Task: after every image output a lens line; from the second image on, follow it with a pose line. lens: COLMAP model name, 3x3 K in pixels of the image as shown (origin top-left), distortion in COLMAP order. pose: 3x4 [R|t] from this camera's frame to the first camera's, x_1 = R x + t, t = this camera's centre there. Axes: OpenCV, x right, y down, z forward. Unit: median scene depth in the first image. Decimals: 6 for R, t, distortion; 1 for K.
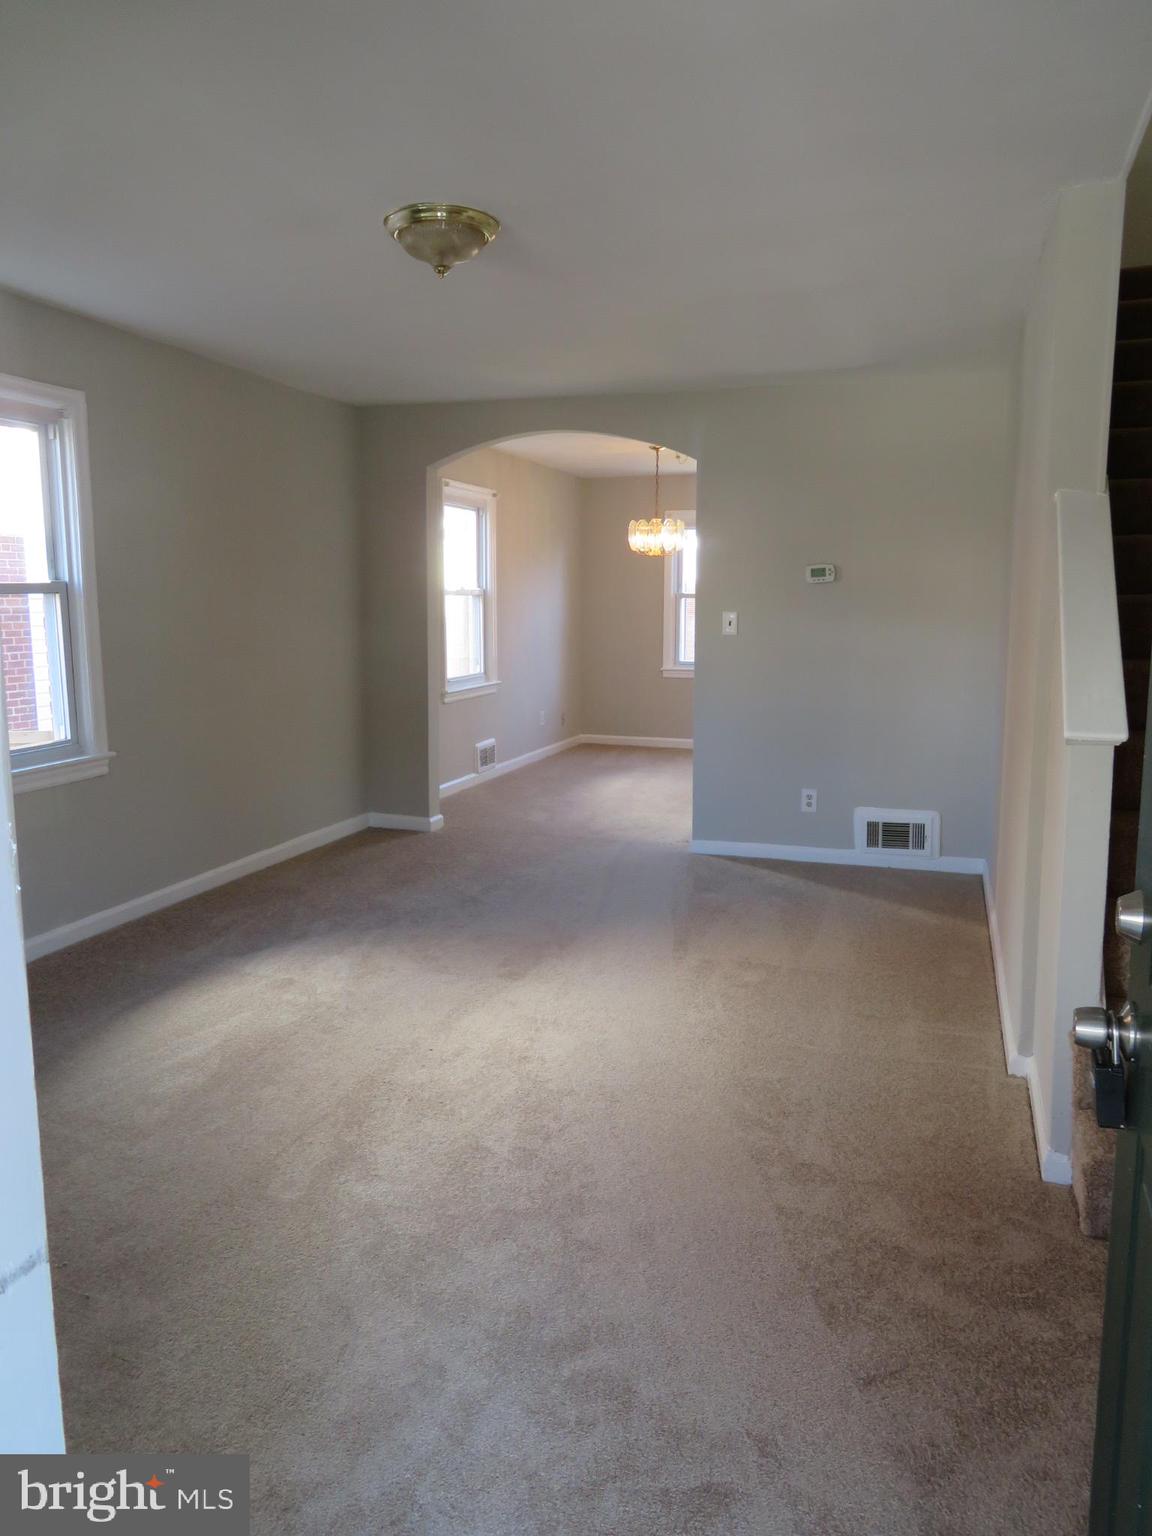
lens RADIAL K [[1100.4, 0, 574.0], [0, 1100.4, 768.0], [0, 0, 1]] dist [-0.007986, 0.003086]
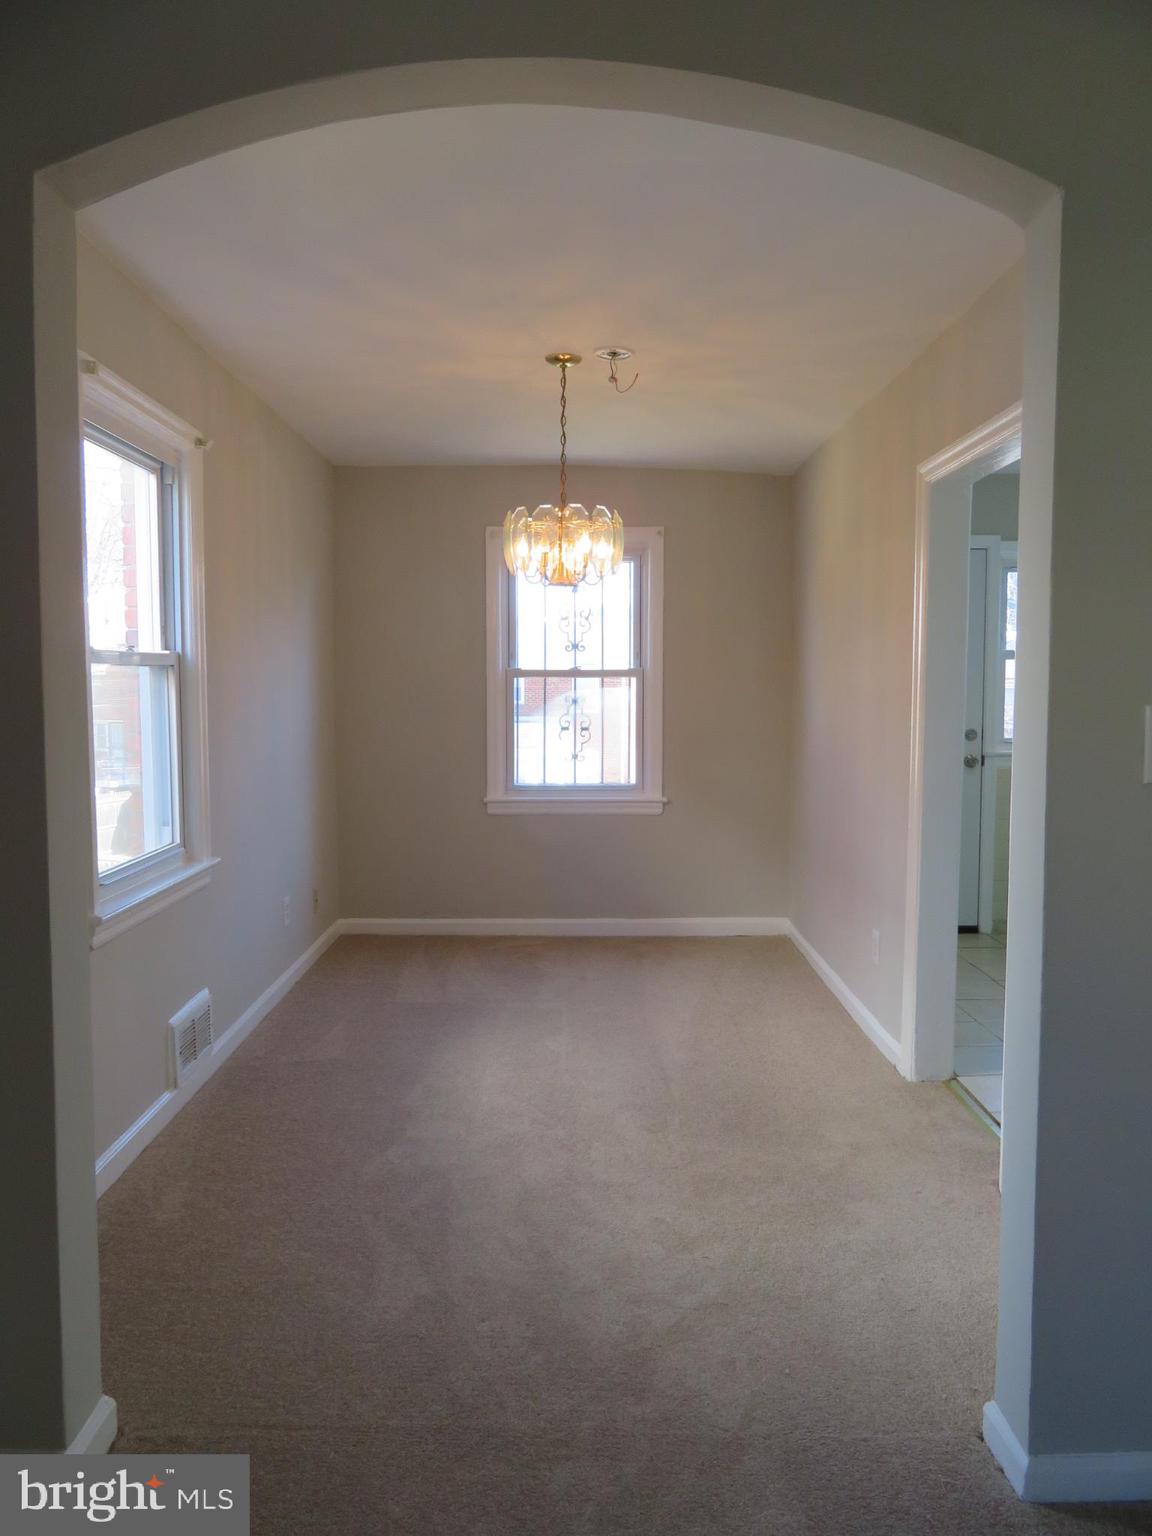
lens RADIAL K [[1102.2, 0, 575.0], [0, 1102.2, 765.3], [0, 0, 1]] dist [-0.006480, 0.000144]
pose [[0.945051, -0.024901, 0.325974, -0.077097], [0.050760, 0.996179, -0.071063, -0.079740], [-0.322959, 0.083705, 0.942704, 0.545195]]
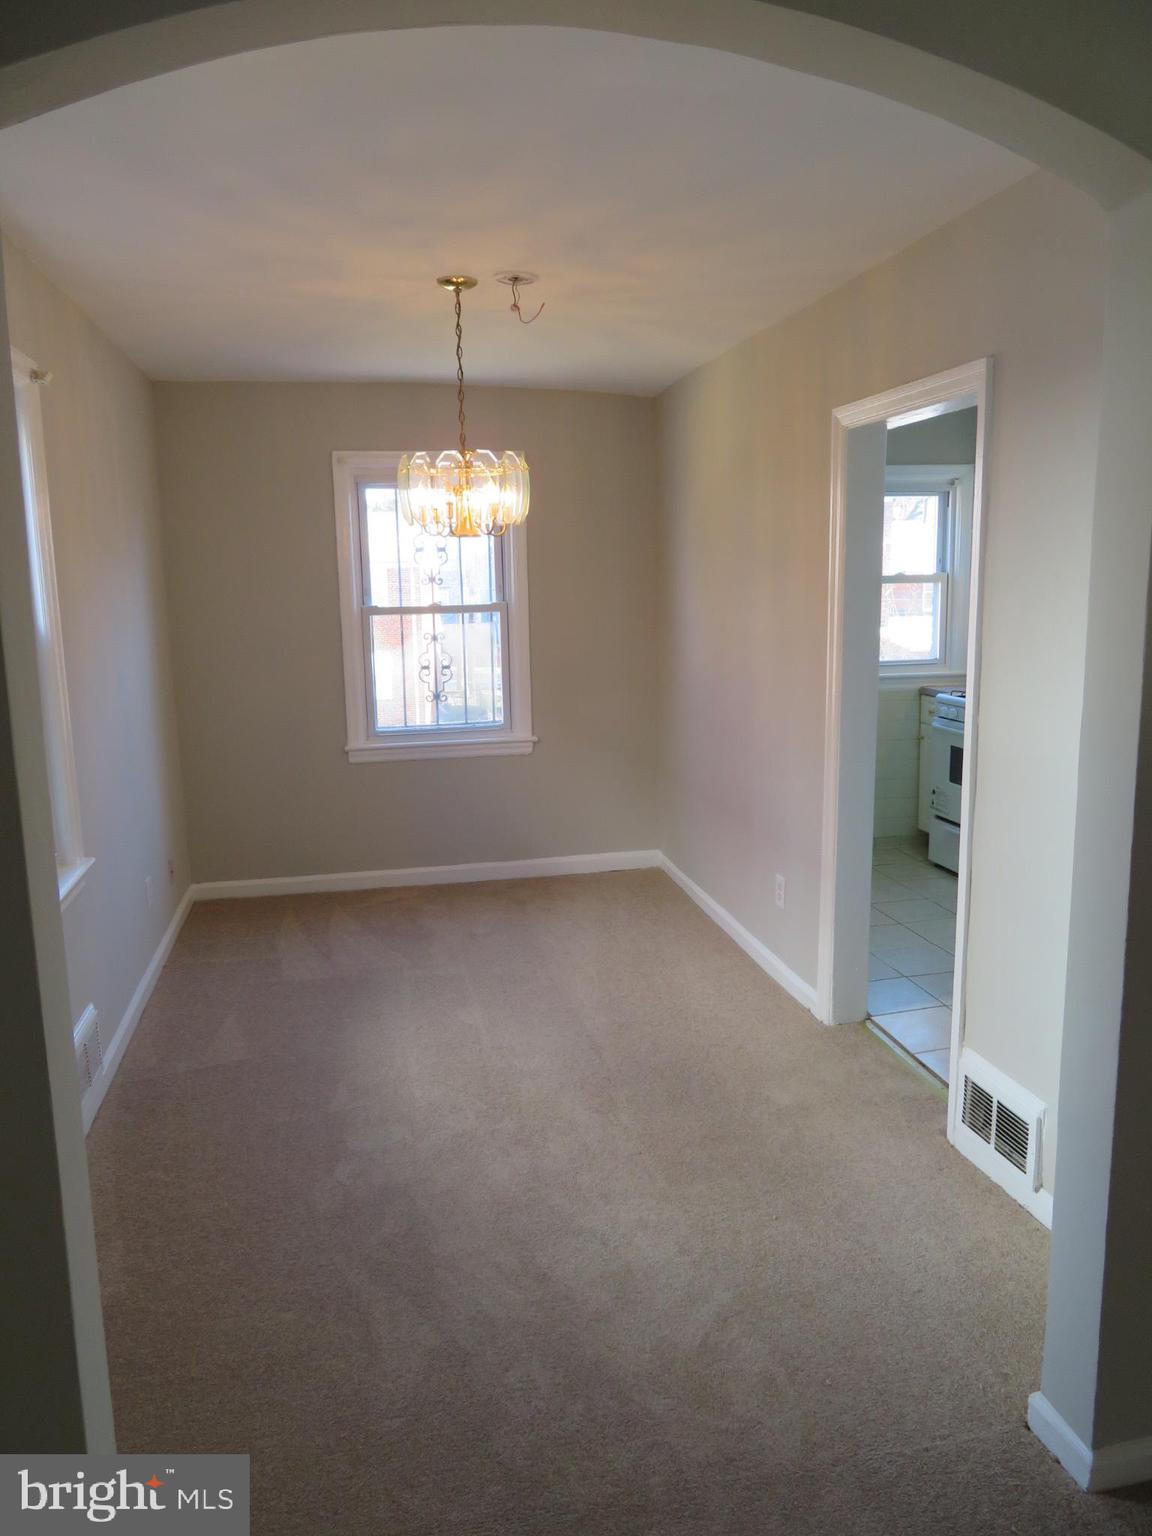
lens RADIAL K [[1100.4, 0, 574.0], [0, 1100.4, 768.0], [0, 0, 1]] dist [-0.007986, 0.003086]
pose [[0.860524, -0.107635, 0.497909, -0.114362], [0.098287, 0.994138, 0.045041, -0.115403], [-0.499839, 0.010179, 0.866059, 0.590442]]
